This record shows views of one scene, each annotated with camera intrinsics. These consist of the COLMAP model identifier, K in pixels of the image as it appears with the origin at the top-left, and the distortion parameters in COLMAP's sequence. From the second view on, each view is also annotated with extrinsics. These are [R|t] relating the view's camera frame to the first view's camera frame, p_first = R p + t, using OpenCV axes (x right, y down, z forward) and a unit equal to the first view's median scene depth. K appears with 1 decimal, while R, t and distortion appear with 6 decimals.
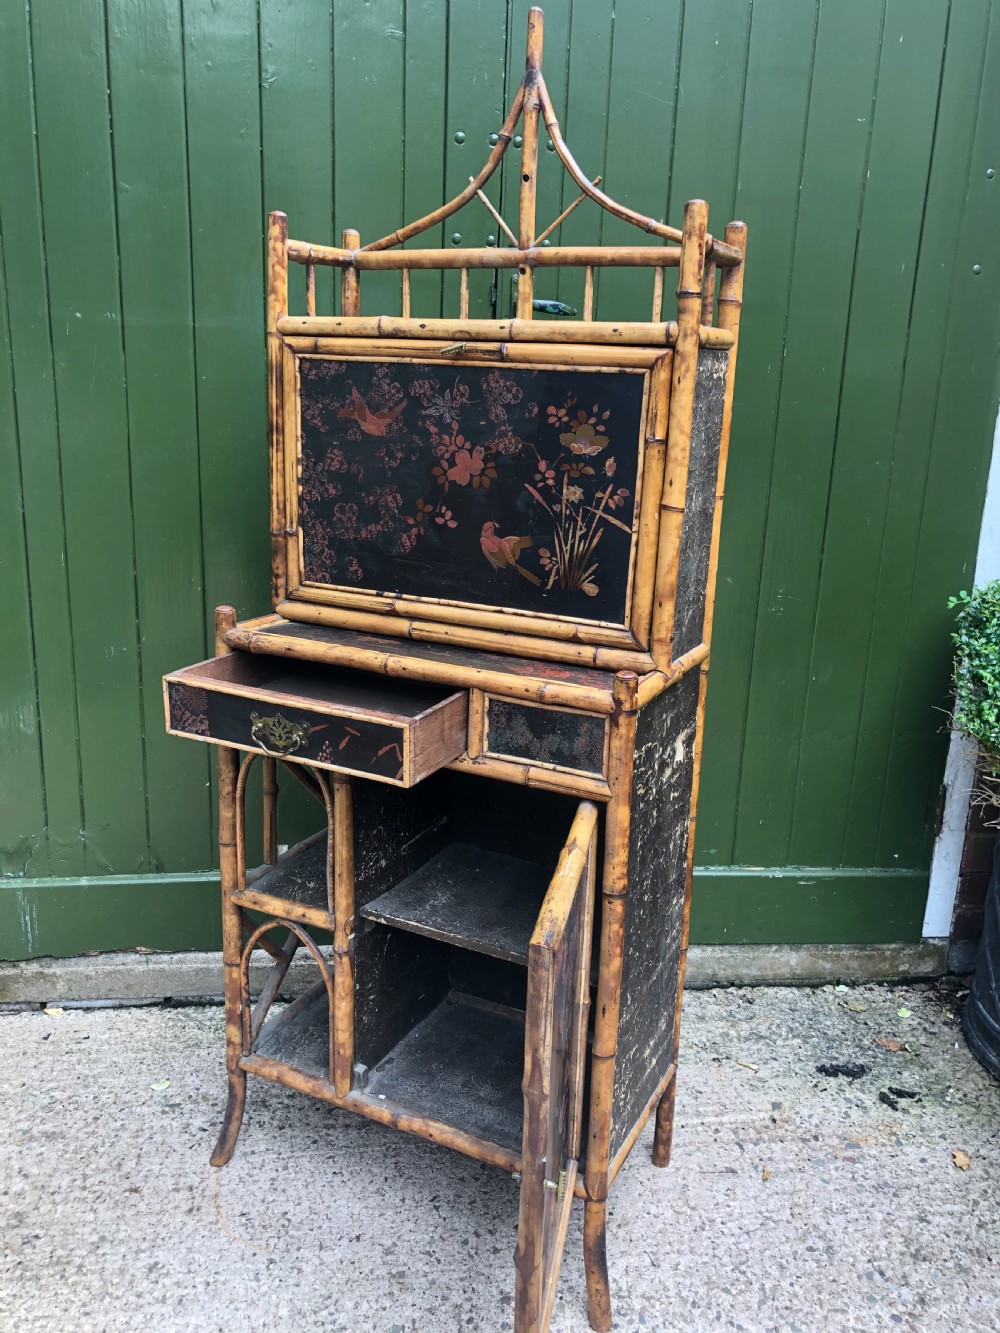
lens RADIAL K [[1103.9, 0, 501.2], [0, 1103.9, 666.8], [0, 0, 1]] dist [0.021501, -0.041258]
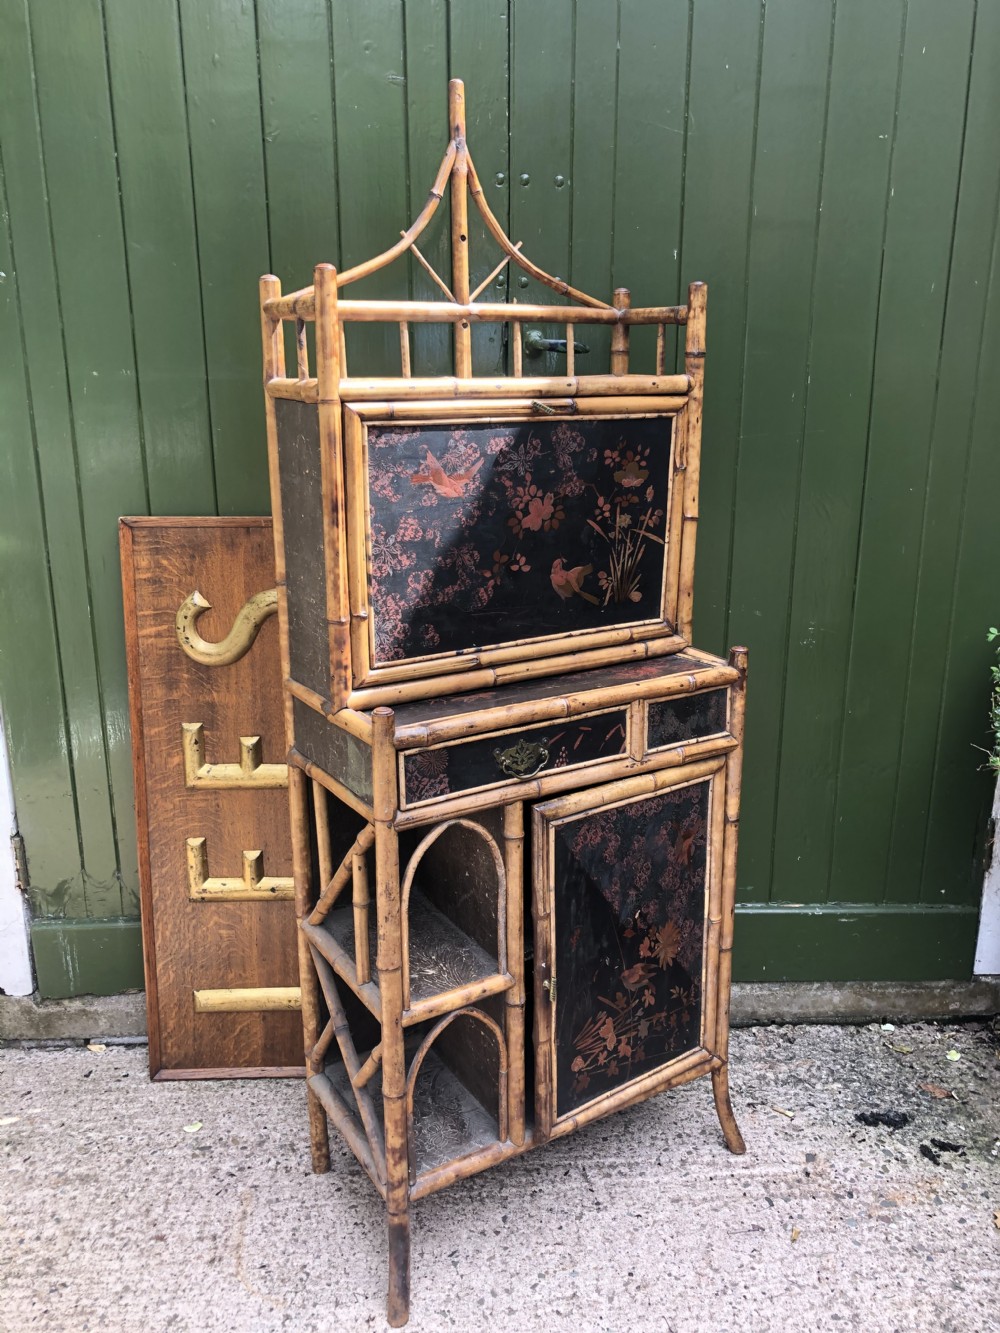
lens RADIAL K [[1103.9, 0, 508.0], [0, 1103.9, 667.3], [0, 0, 1]] dist [0.021501, -0.041258]
pose [[0.527643, -0.263639, 0.807519, -0.926627], [0.245418, 0.957393, 0.152211, -0.201752], [-0.813242, 0.117867, 0.569864, 0.413947]]
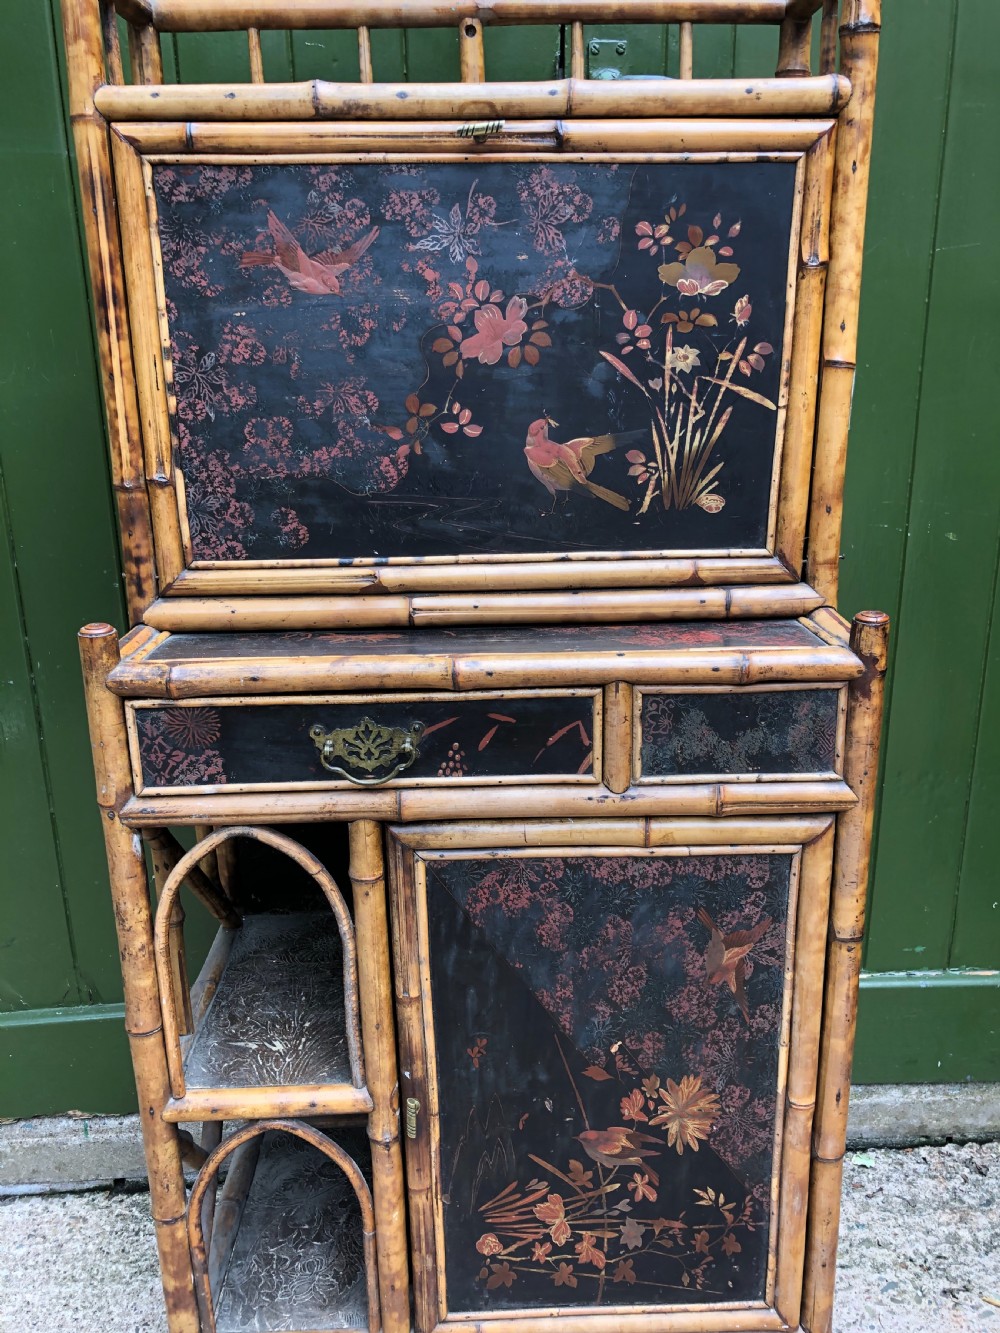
lens RADIAL K [[1103.9, 0, 505.1], [0, 1103.9, 658.6], [0, 0, 1]] dist [0.021501, -0.041258]
pose [[0.882219, -0.186661, 0.432258, -0.317310], [0.168598, 0.982422, 0.080136, -0.049483], [-0.439618, 0.002180, 0.898182, 0.428703]]
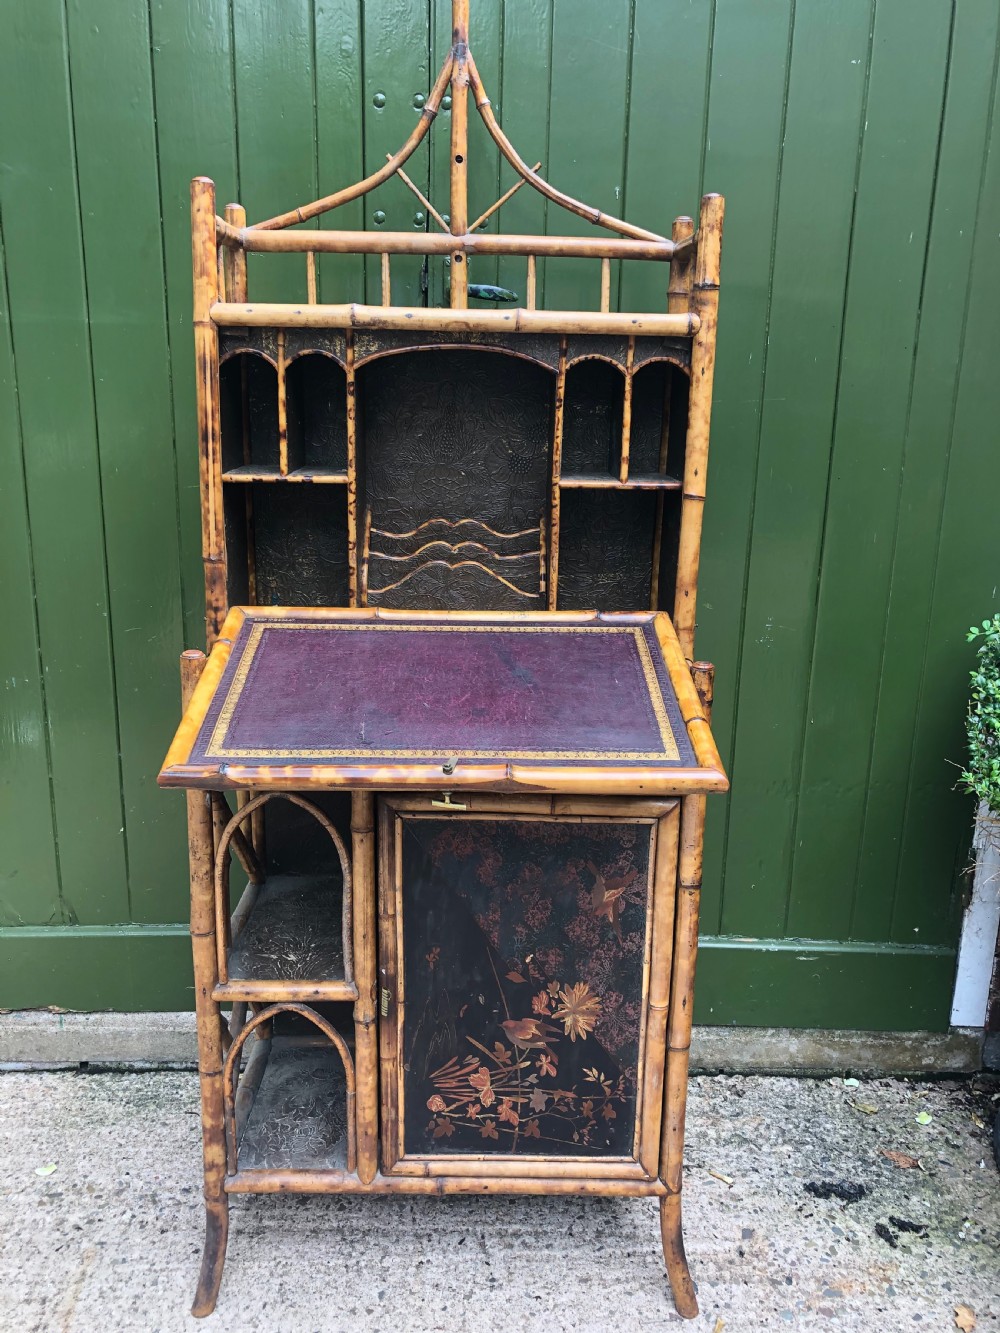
lens RADIAL K [[1103.9, 0, 501.6], [0, 1103.9, 663.8], [0, 0, 1]] dist [0.021501, -0.041258]
pose [[0.887617, -0.130713, 0.441645, -0.420833], [0.129504, 0.991028, 0.033036, -0.043590], [-0.442001, 0.027872, 0.896582, 0.153980]]
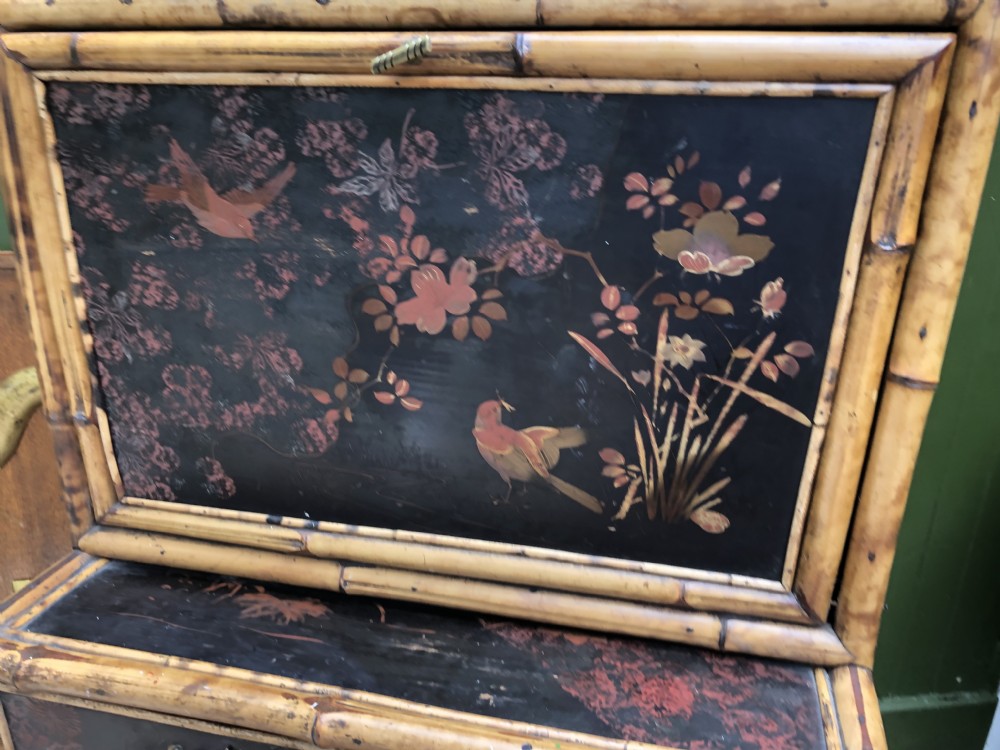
lens RADIAL K [[828.1, 0, 463.6], [0, 828.1, 371.3], [0, 0, 1]] dist [0.021501, -0.041258]
pose [[0.976034, -0.119551, 0.181837, -0.087652], [0.094577, 0.985578, 0.140324, -0.193097], [-0.195991, -0.119764, 0.973265, 0.618190]]
